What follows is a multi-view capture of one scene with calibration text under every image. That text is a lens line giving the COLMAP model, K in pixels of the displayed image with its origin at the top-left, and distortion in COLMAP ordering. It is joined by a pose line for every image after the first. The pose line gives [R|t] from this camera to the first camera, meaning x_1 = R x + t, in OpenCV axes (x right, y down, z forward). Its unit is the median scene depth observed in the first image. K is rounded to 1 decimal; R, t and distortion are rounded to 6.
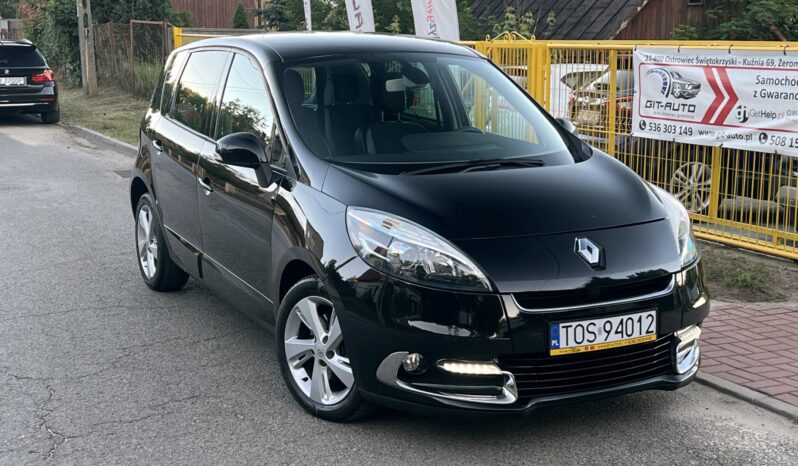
lens RADIAL K [[1111.9, 0, 399.0], [0, 1111.9, 233.0], [0, 0, 1]] dist [0.217377, -0.663240]
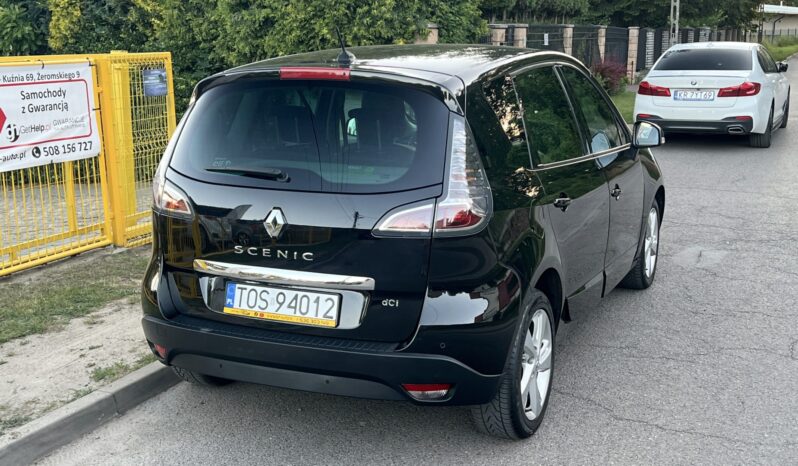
lens RADIAL K [[970.7, 0, 391.1], [0, 970.7, 231.2], [0, 0, 1]] dist [0.193604, -0.559419]
pose [[-0.620339, -0.150186, 0.769820, -0.902852], [0.151159, 0.940204, 0.305234, -0.383188], [-0.769630, 0.305714, -0.560543, 2.043484]]
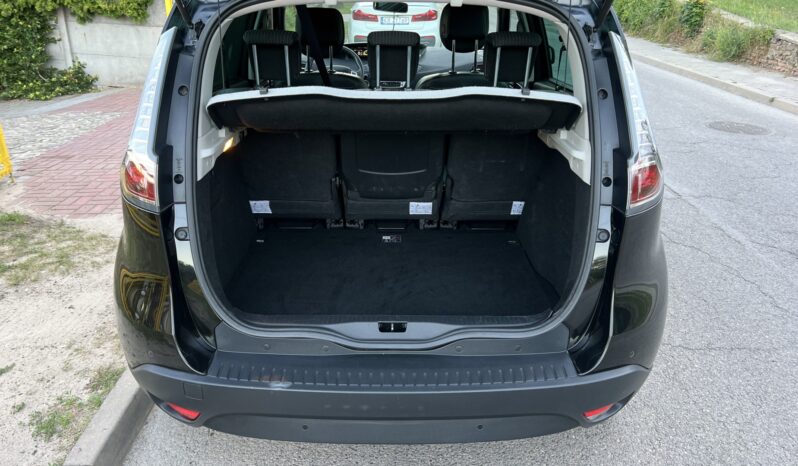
lens RADIAL K [[623.0, 0, 394.5], [0, 623.0, 236.6], [0, 0, 1]] dist [0.054423, -0.057175]
pose [[-0.893633, -0.176115, 0.412800, -0.372121], [0.075796, 0.847352, 0.525594, -0.326636], [-0.442352, 0.500977, -0.743873, 1.917713]]
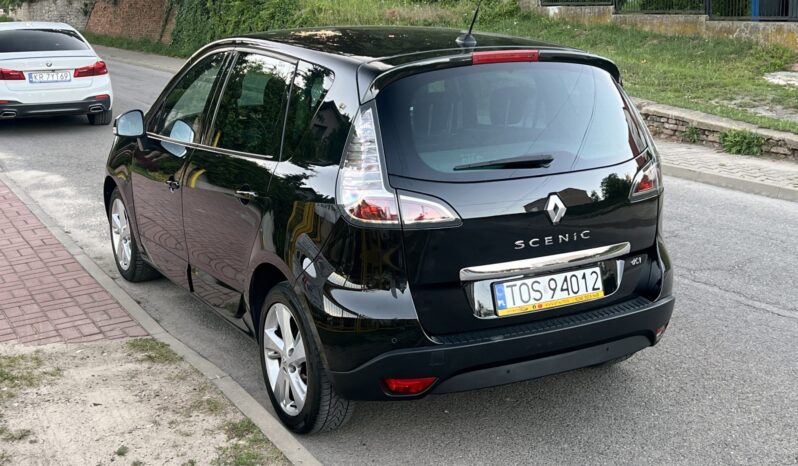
lens RADIAL K [[970.7, 0, 391.1], [0, 970.7, 231.2], [0, 0, 1]] dist [0.193604, -0.559419]
pose [[-0.999420, 0.019507, -0.027899, -0.083099], [0.006641, 0.915522, 0.402213, -0.461153], [0.033388, 0.401795, -0.915121, 2.388351]]
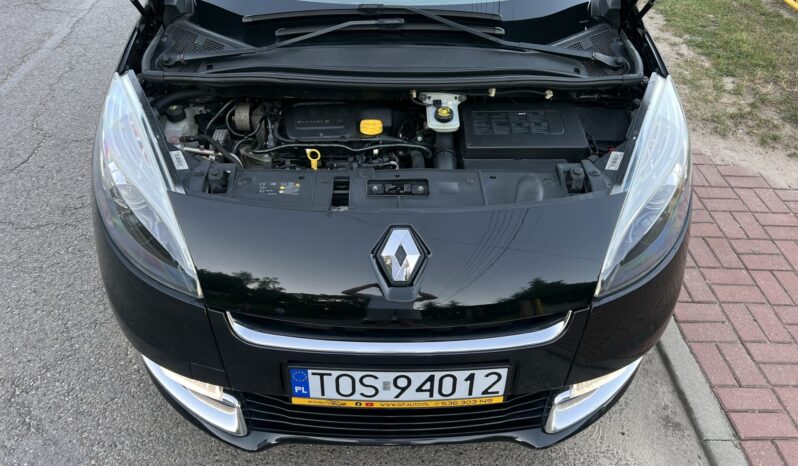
lens RADIAL K [[623.0, 0, 394.5], [0, 623.0, 236.6], [0, 0, 1]] dist [0.054423, -0.057175]
pose [[0.898502, 0.288532, -0.330823, 0.246867], [-0.097453, 0.865940, 0.490562, -0.133913], [0.428015, -0.408531, 0.806167, 0.694981]]
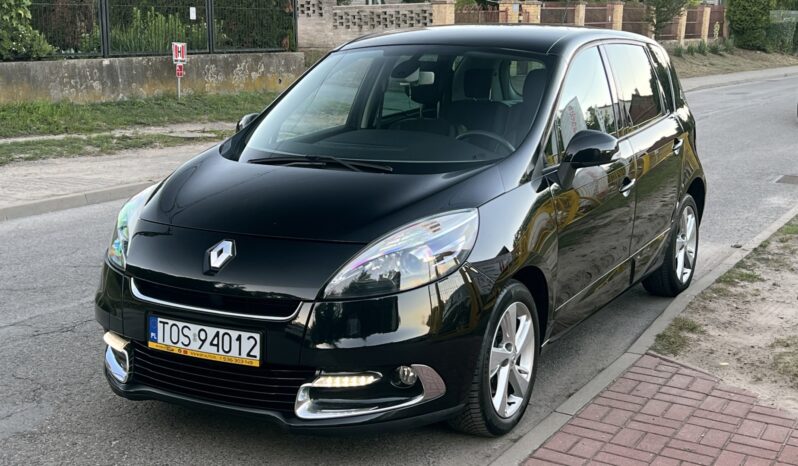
lens RADIAL K [[1111.9, 0, 399.0], [0, 1111.9, 233.0], [0, 0, 1]] dist [0.217377, -0.663240]
pose [[0.562934, 0.157605, -0.811336, 0.939031], [-0.156563, 0.984211, 0.082558, -0.095158], [0.811538, 0.080550, 0.578721, 0.531749]]
